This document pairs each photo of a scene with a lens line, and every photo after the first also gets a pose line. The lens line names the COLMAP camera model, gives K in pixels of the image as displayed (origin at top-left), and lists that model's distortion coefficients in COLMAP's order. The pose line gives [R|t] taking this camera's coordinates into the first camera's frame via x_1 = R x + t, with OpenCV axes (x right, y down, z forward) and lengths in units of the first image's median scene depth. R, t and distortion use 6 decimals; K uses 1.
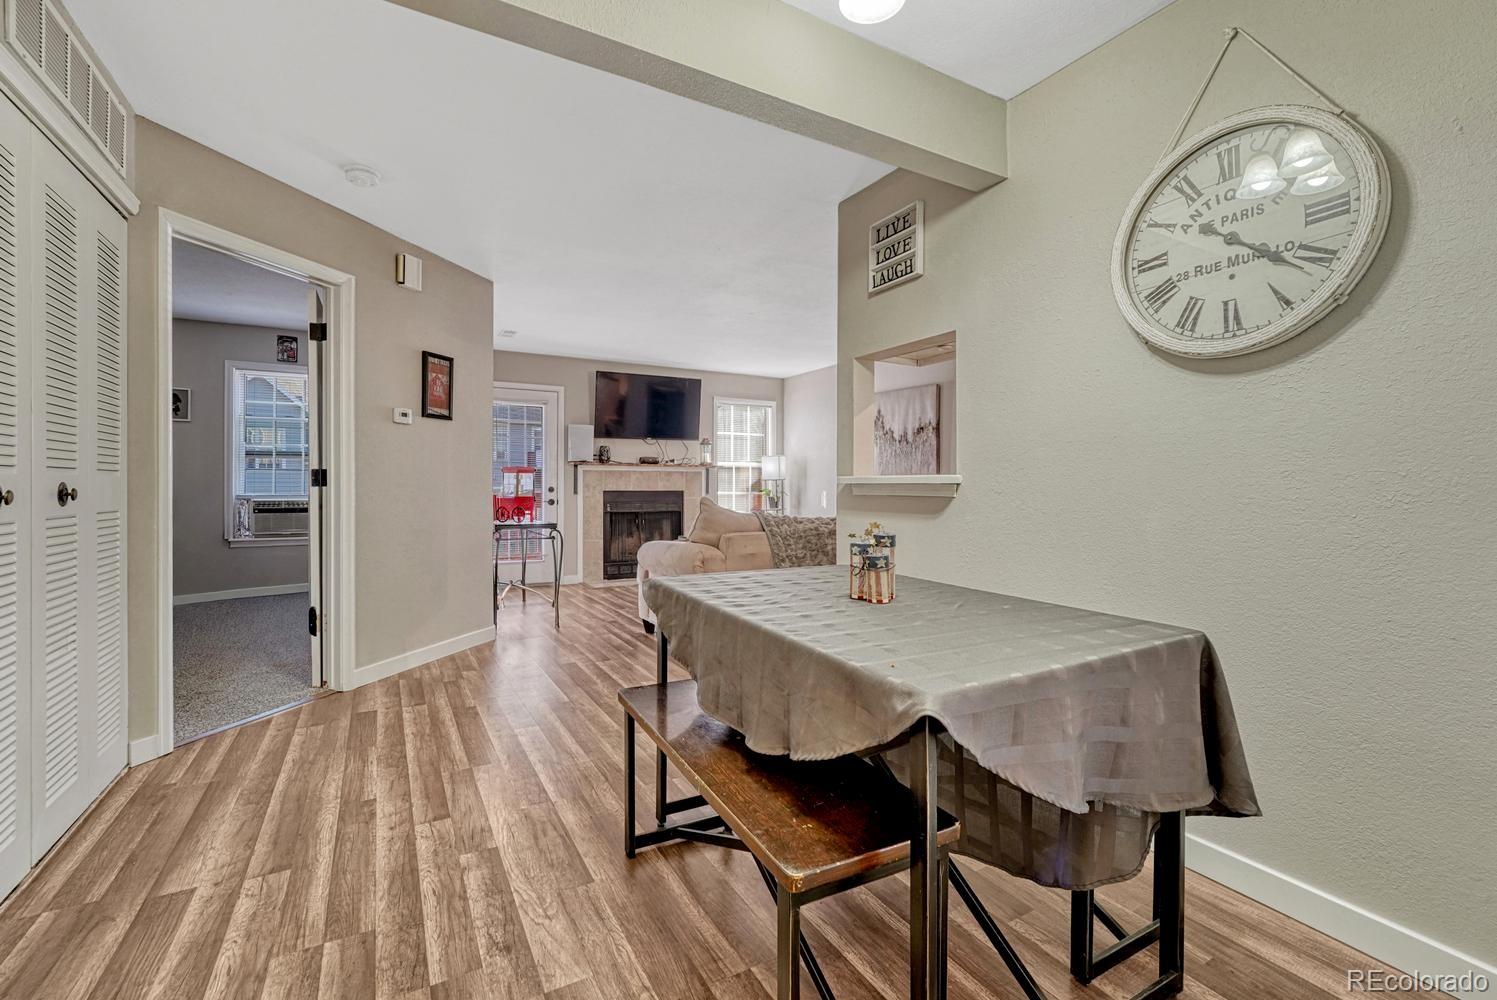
lens RADIAL K [[634.6, 0, 741.9], [0, 634.6, 487.2], [0, 0, 1]] dist [-0.001107, -0.000230]
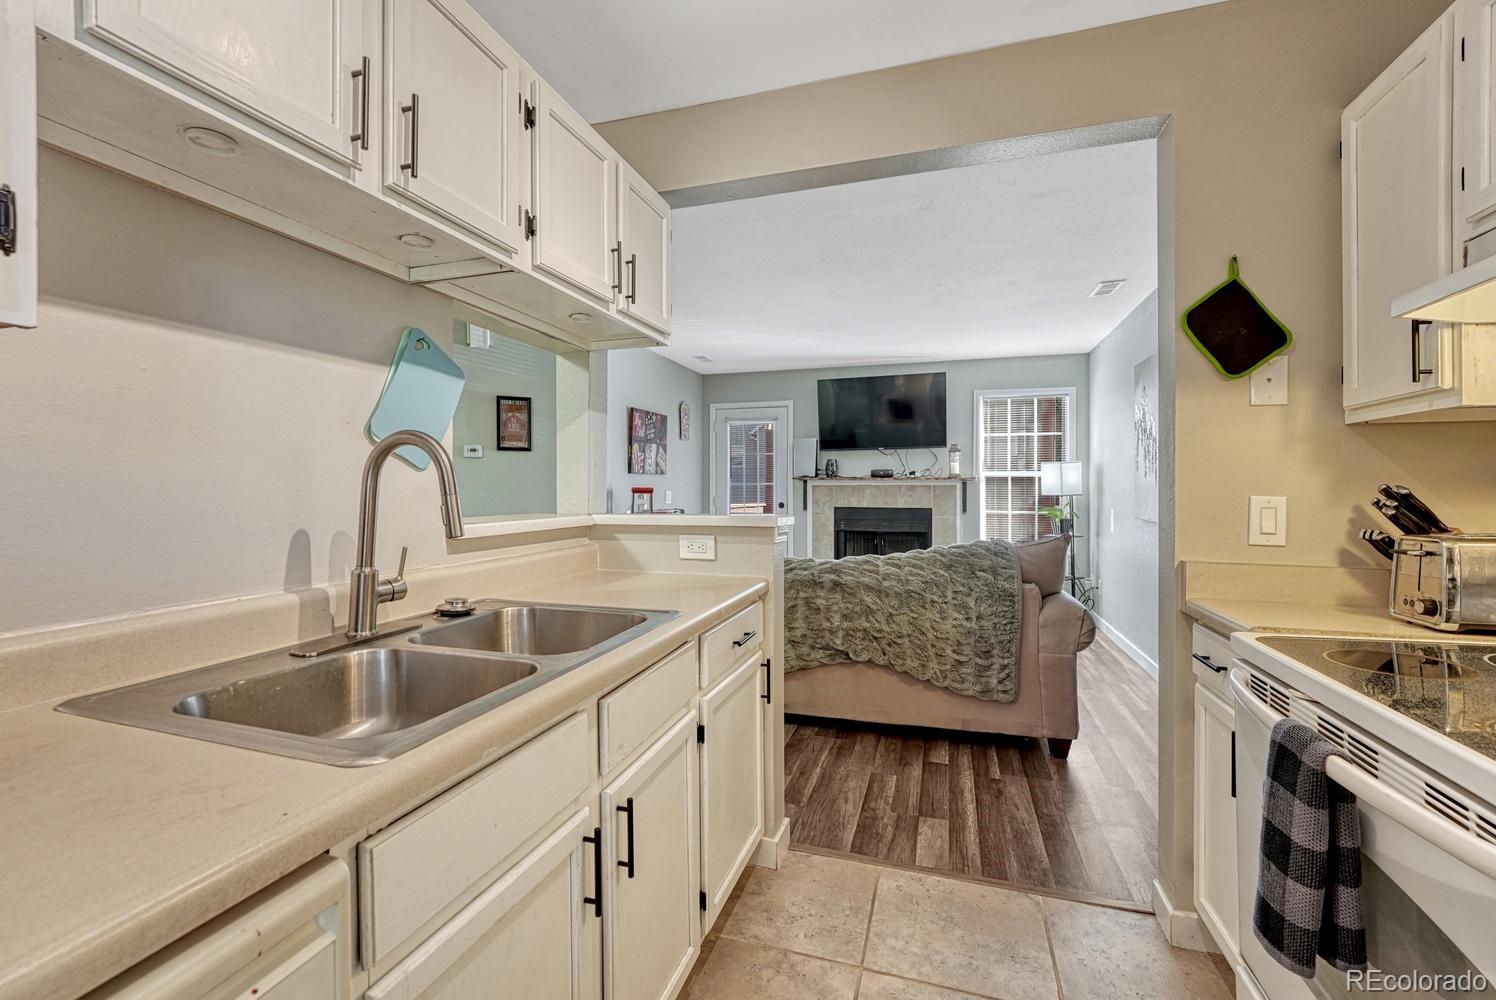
lens RADIAL K [[612.8, 0, 752.1], [0, 612.8, 495.4], [0, 0, 1]] dist [-0.006945, 0.000128]
pose [[0.690811, 0.007897, -0.722992, 0.347447], [-0.001764, 0.999956, 0.009237, -0.019306], [0.723033, -0.005106, 0.690795, 0.283583]]
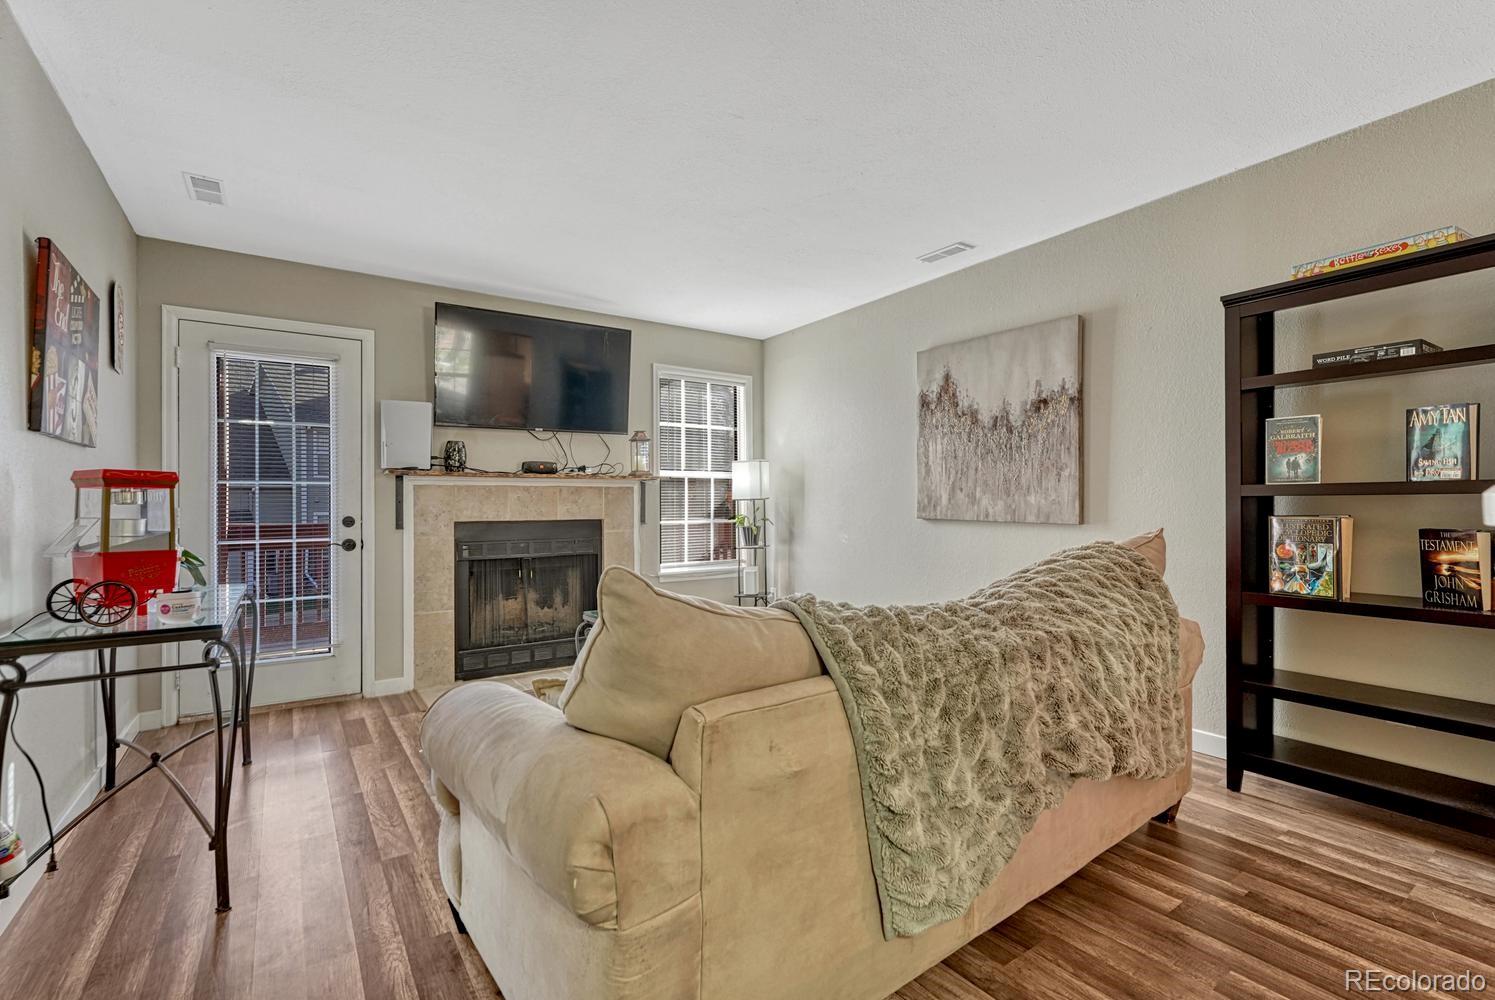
lens RADIAL K [[667.2, 0, 747.5], [0, 667.2, 500.0], [0, 0, 1]] dist [-0.000331, 0.000070]
pose [[0.995458, -0.008848, 0.094788, -0.016830], [0.009821, 0.999904, -0.009804, -0.005258], [-0.094692, 0.010690, 0.995449, 0.385109]]
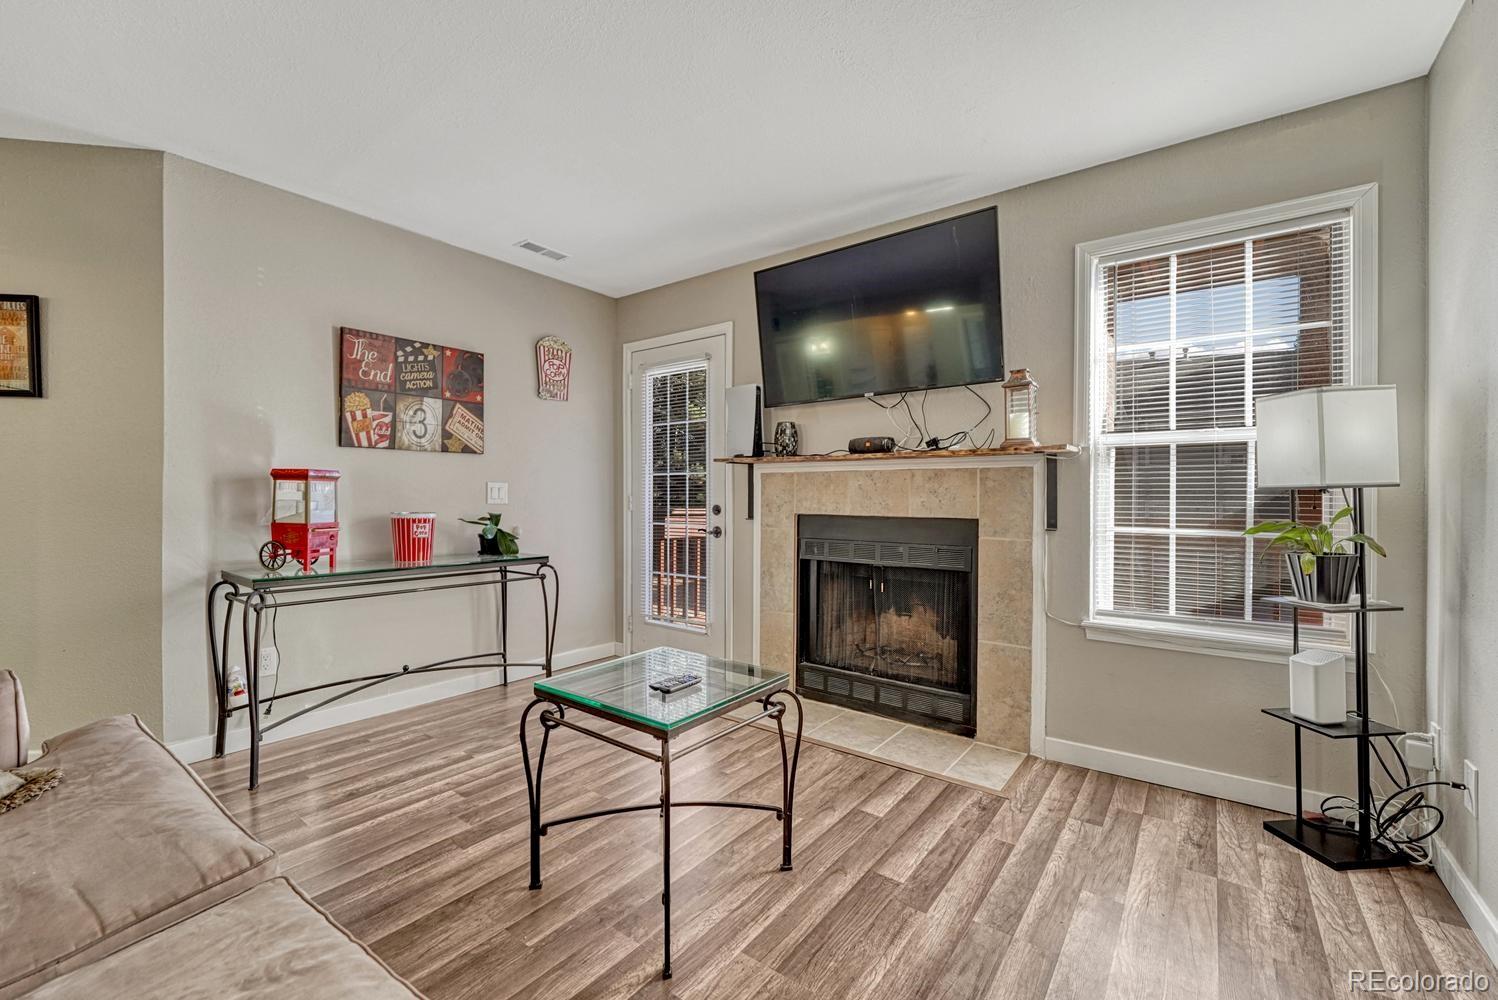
lens RADIAL K [[613.7, 0, 753.1], [0, 613.7, 495.4], [0, 0, 1]] dist [-0.006945, 0.000128]
pose [[0.404712, -0.002021, -0.914442, 0.201027], [-0.007157, 0.999960, -0.005377, -0.005940], [0.914416, 0.008721, 0.404682, 0.766663]]
